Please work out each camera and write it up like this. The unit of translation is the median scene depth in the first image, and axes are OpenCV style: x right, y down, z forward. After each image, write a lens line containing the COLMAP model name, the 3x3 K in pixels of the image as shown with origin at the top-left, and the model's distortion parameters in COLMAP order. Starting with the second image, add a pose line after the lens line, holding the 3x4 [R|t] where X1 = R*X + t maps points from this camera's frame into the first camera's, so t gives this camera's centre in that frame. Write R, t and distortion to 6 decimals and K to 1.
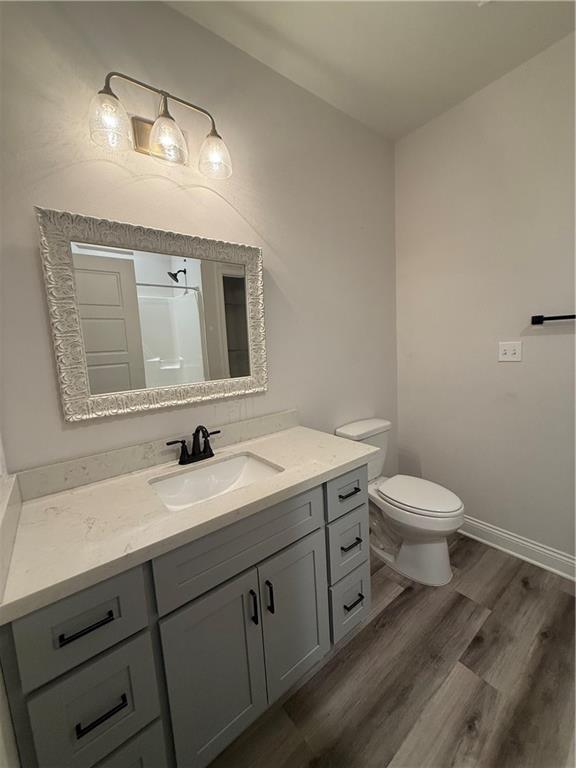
lens RADIAL K [[303.6, 0, 288.3], [0, 303.6, 388.1], [0, 0, 1]] dist [-0.001088, 0.000368]
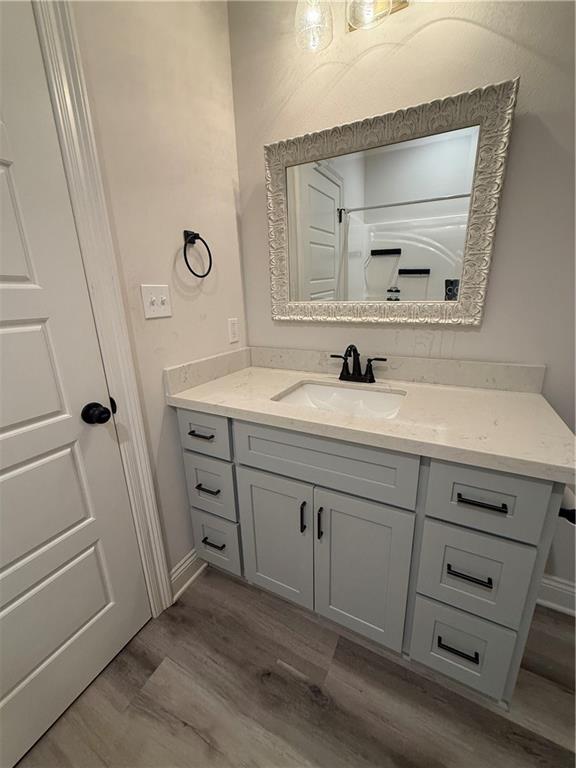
lens RADIAL K [[303.6, 0, 290.1], [0, 303.6, 386.6], [0, 0, 1]] dist [-0.001088, 0.000368]
pose [[0.420863, 0.306679, -0.853711, 0.487373], [-0.130802, 0.951799, 0.277433, 0.008082], [0.897644, -0.005094, 0.440691, 0.393267]]
